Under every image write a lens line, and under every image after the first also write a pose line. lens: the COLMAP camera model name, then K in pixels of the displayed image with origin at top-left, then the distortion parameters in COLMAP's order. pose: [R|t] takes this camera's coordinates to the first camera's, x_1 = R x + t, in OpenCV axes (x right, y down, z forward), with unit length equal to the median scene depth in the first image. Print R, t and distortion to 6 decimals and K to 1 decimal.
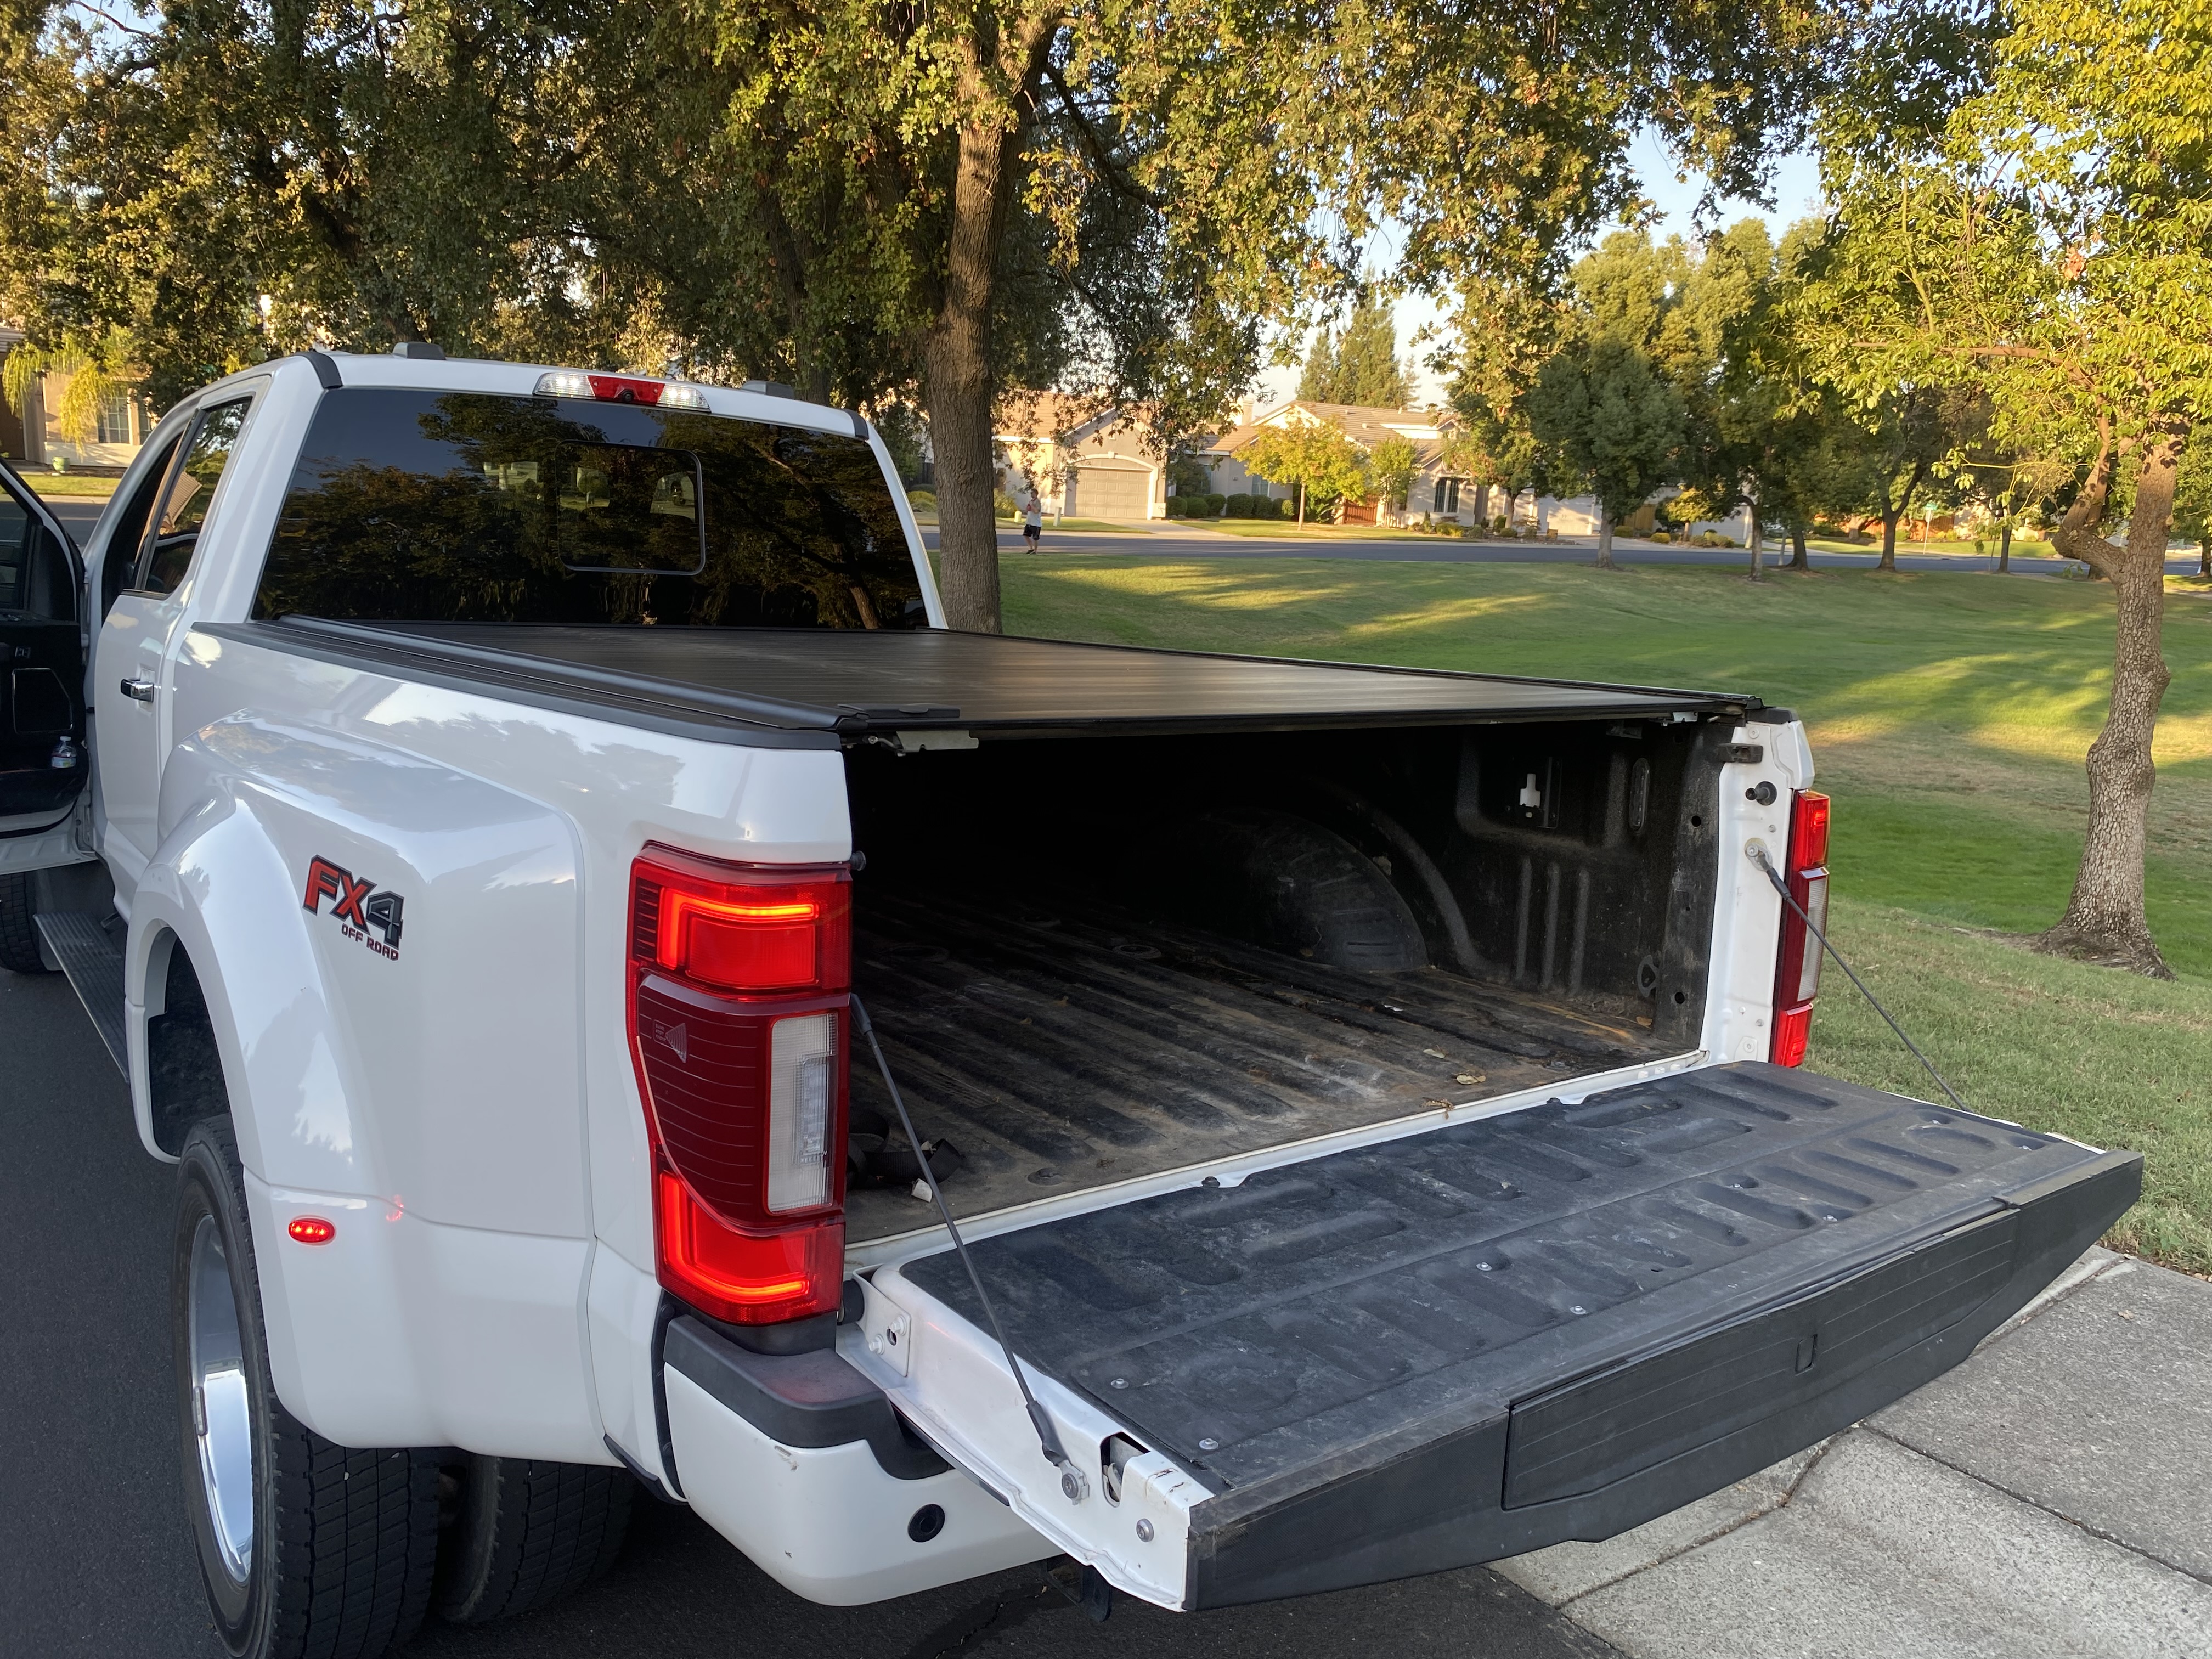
lens RADIAL K [[1676.0, 0, 1106.0], [0, 1676.0, 829.5], [0, 0, 1]] dist [-0.009801, 0.002067]
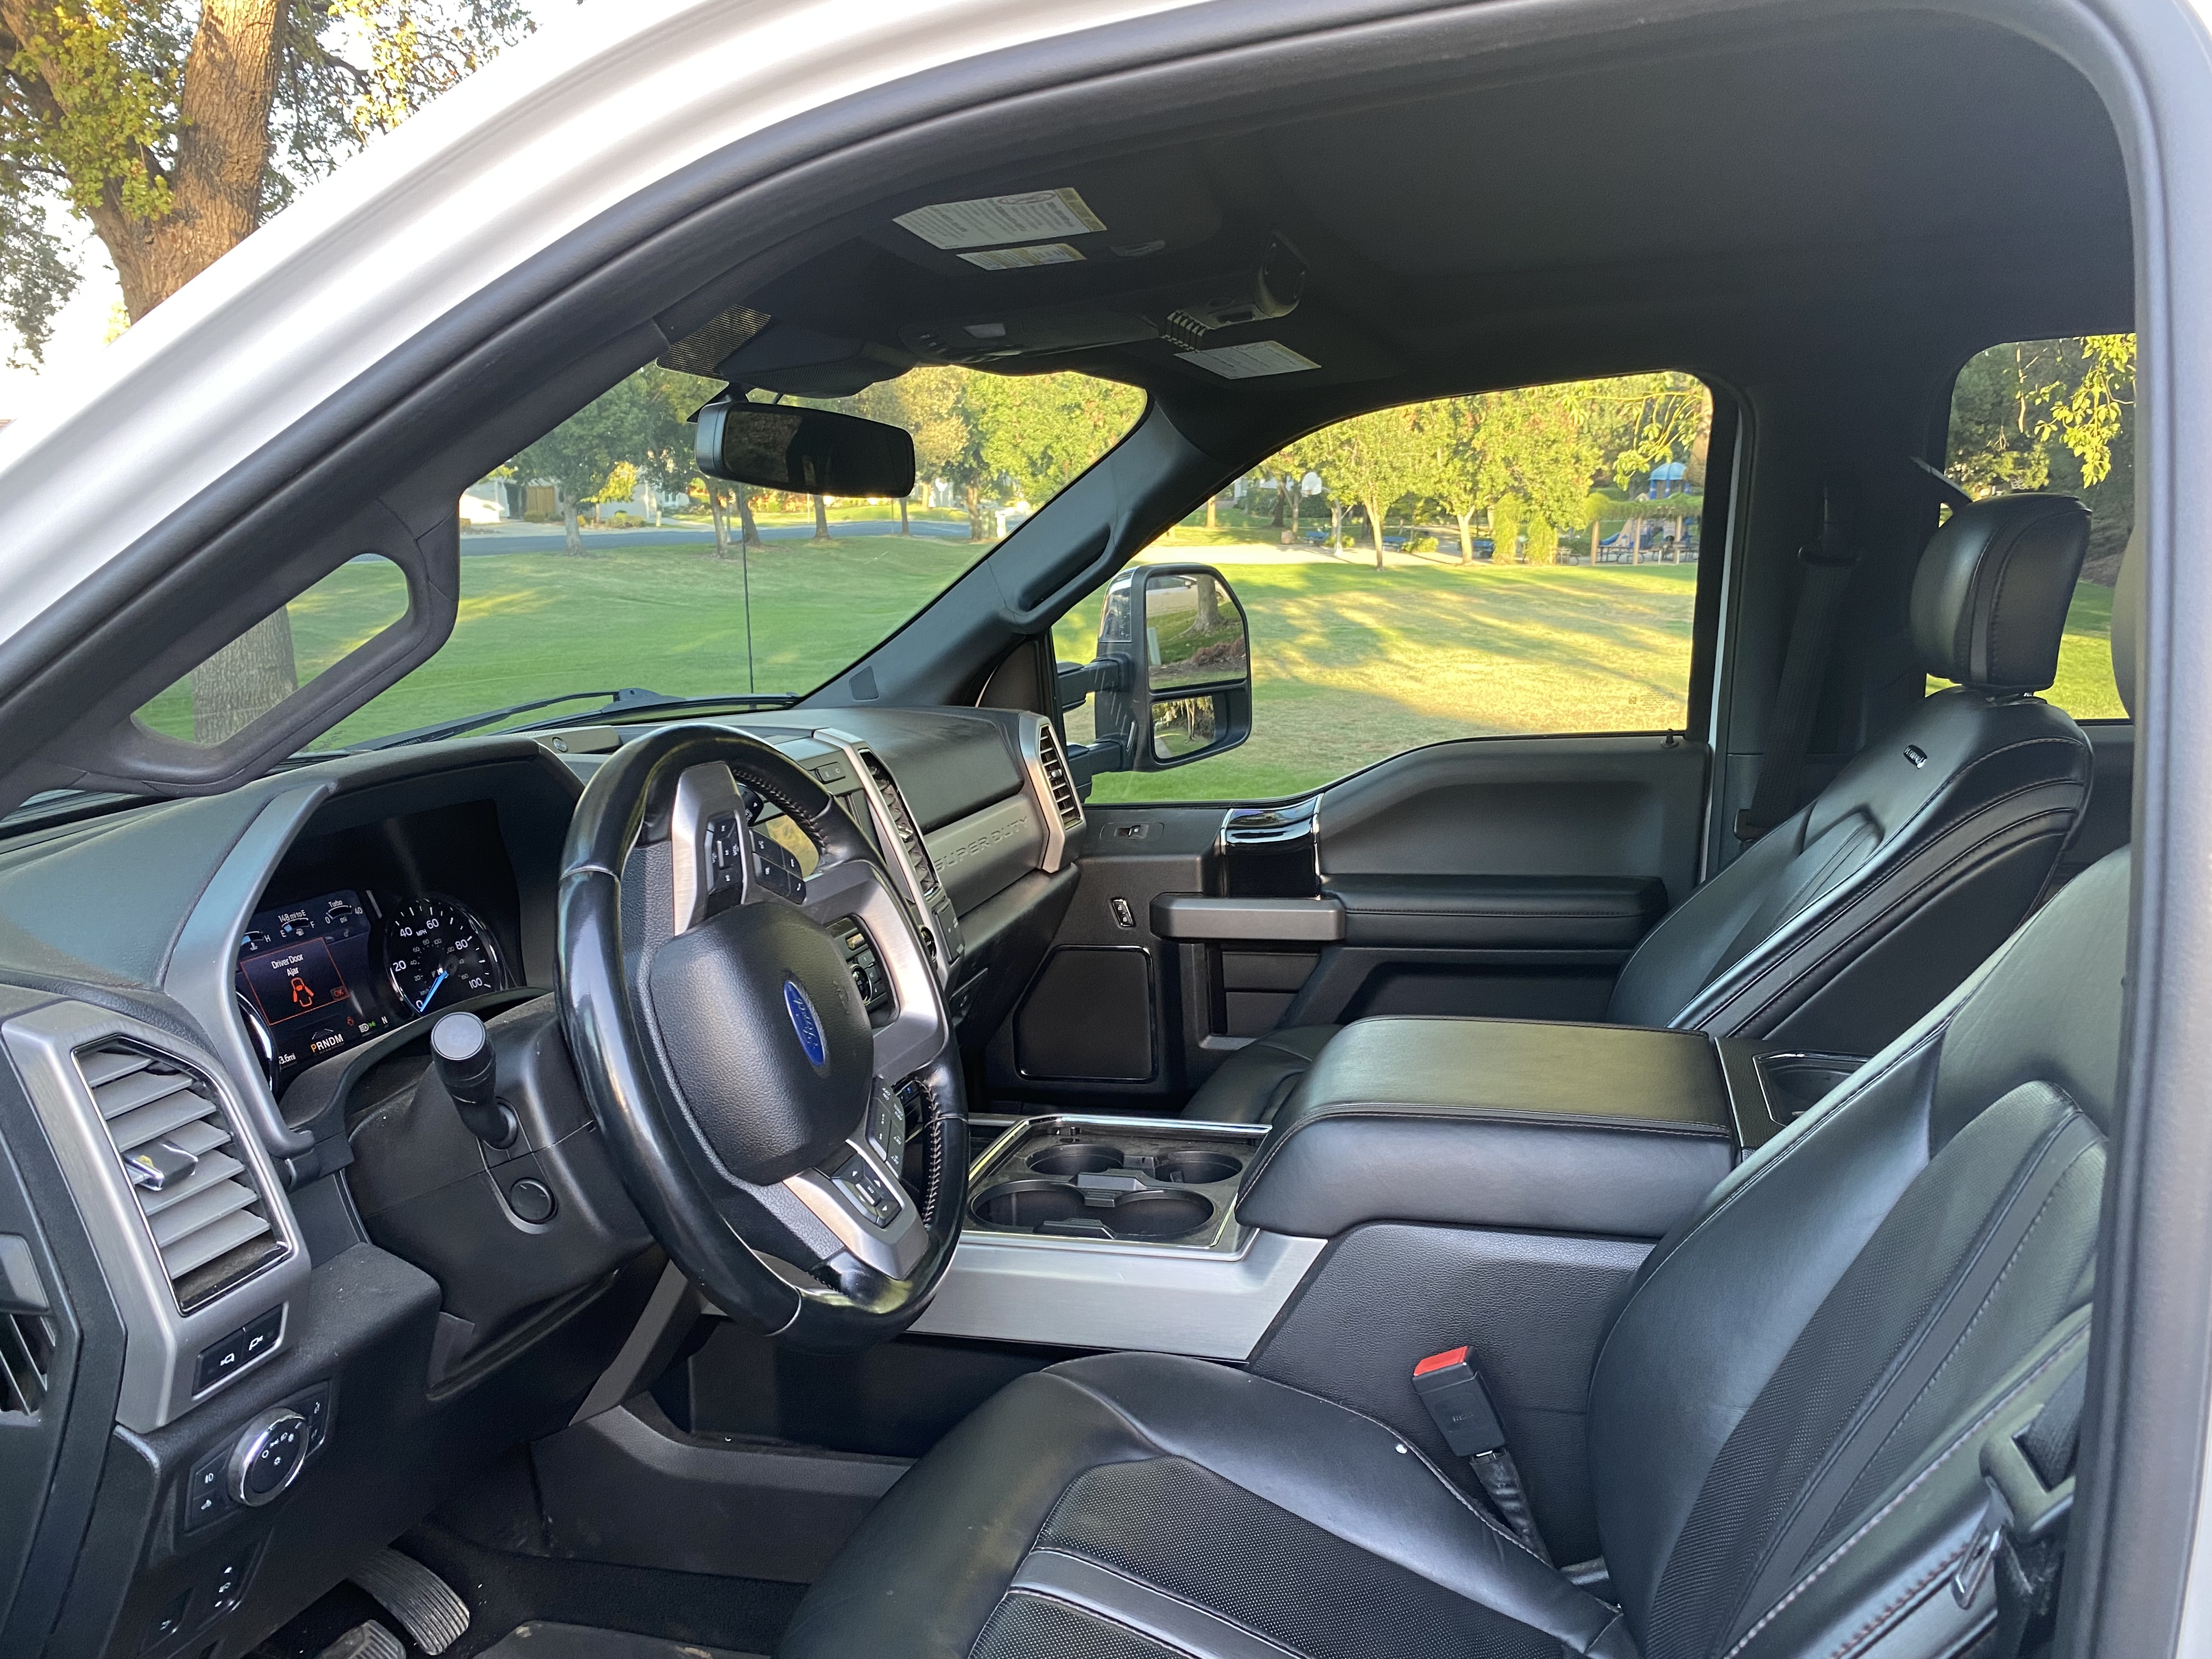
lens RADIAL K [[1690.3, 0, 1111.3], [0, 1690.3, 822.0], [0, 0, 1]] dist [0.000408, -0.003354]
pose [[0.794183, -0.160389, 0.586131, -0.099268], [0.159091, 0.985776, 0.054185, -0.030230], [-0.586484, 0.050215, 0.808403, 0.153445]]
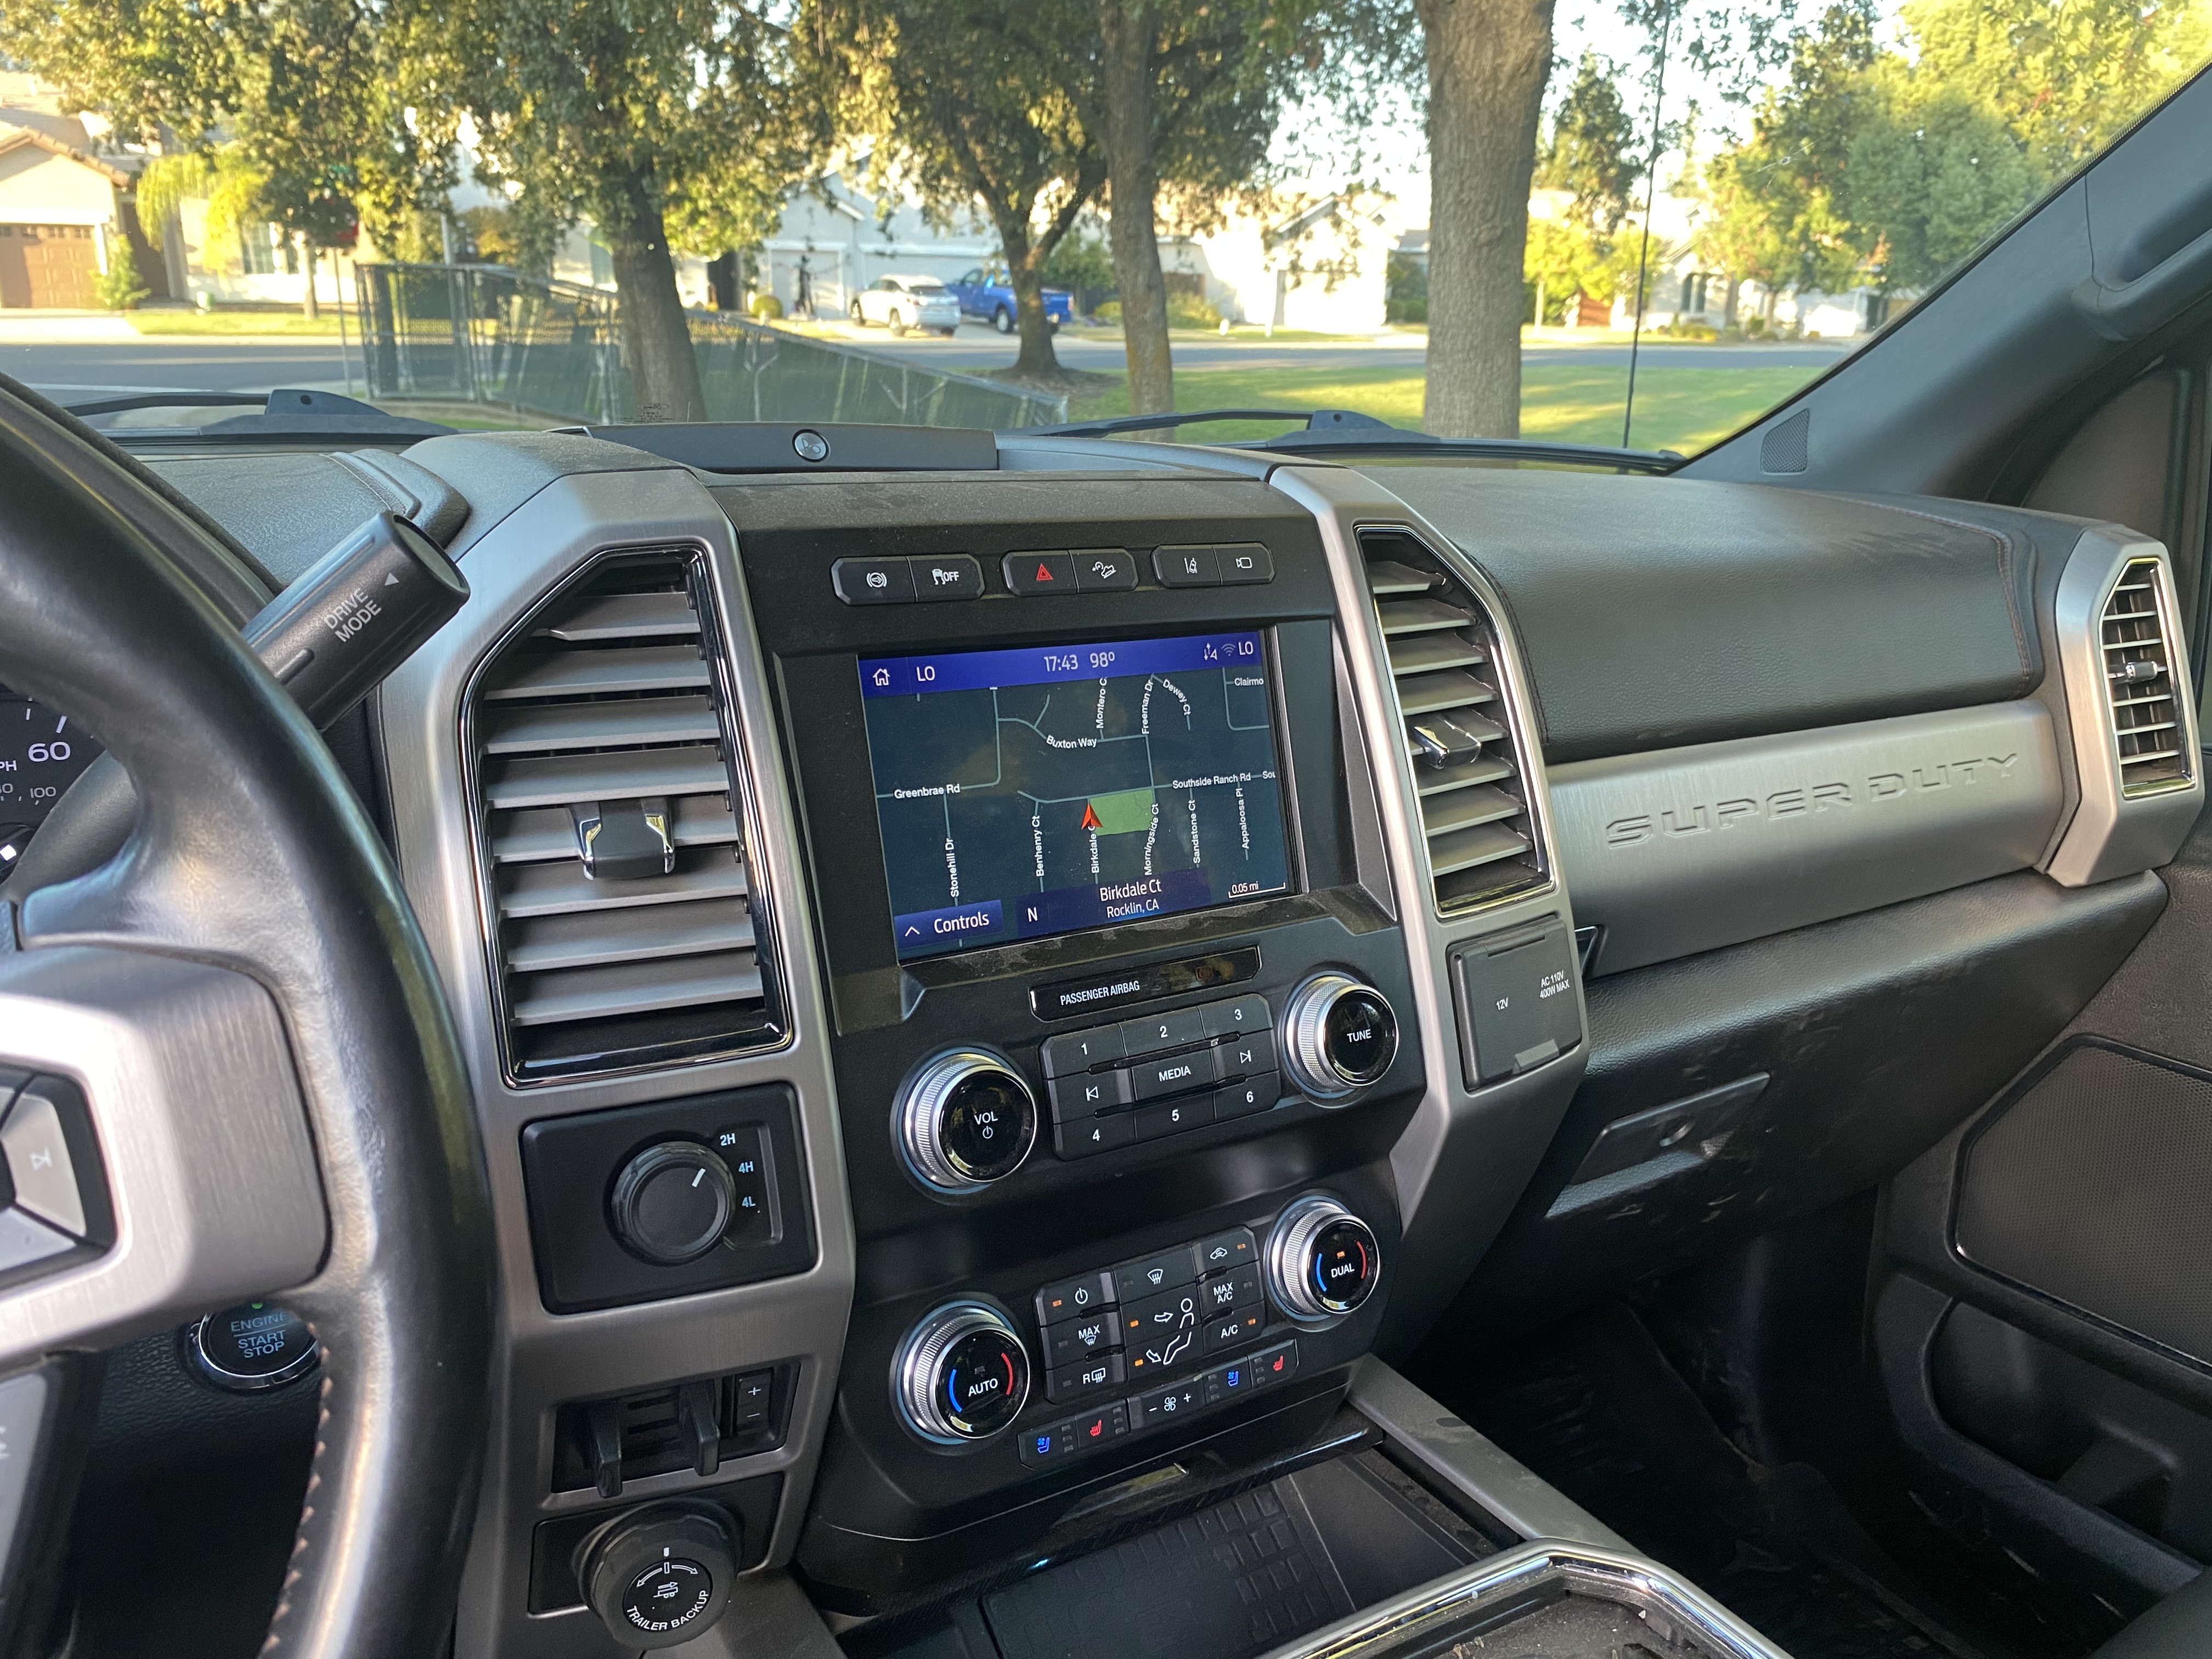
lens RADIAL K [[1761.2, 0, 1106.0], [0, 1761.2, 829.5], [0, 0, 1]] dist [-0.191371, 0.275594]
pose [[0.995592, 0.000647, -0.093784, -0.081446], [0.008522, 0.995215, 0.097336, -0.029352], [0.093398, -0.097706, 0.990823, 0.172189]]
